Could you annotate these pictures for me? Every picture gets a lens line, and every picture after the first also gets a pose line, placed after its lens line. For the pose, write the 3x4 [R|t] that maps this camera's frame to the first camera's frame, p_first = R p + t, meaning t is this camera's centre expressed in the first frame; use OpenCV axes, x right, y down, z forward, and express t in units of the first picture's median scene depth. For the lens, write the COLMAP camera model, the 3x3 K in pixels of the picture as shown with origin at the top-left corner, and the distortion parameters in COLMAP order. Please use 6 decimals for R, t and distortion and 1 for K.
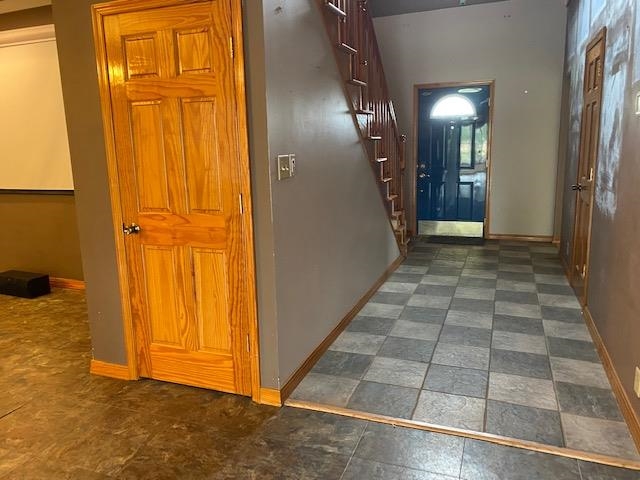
lens RADIAL K [[490.1, 0, 319.8], [0, 490.1, 240.2], [0, 0, 1]] dist [0.024386, -0.025736]
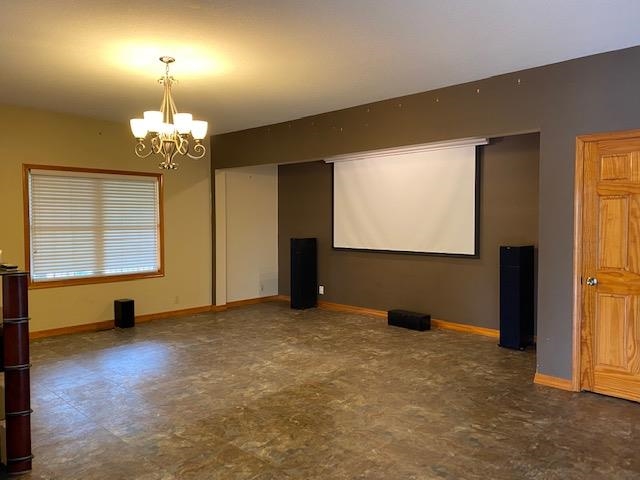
lens RADIAL K [[490.1, 0, 320.1], [0, 490.1, 238.3], [0, 0, 1]] dist [0.024386, -0.025736]
pose [[0.913703, 0.039581, -0.404449, -0.511654], [-0.100993, 0.986138, -0.131649, 0.119983], [0.393632, 0.161135, 0.905035, -0.625599]]
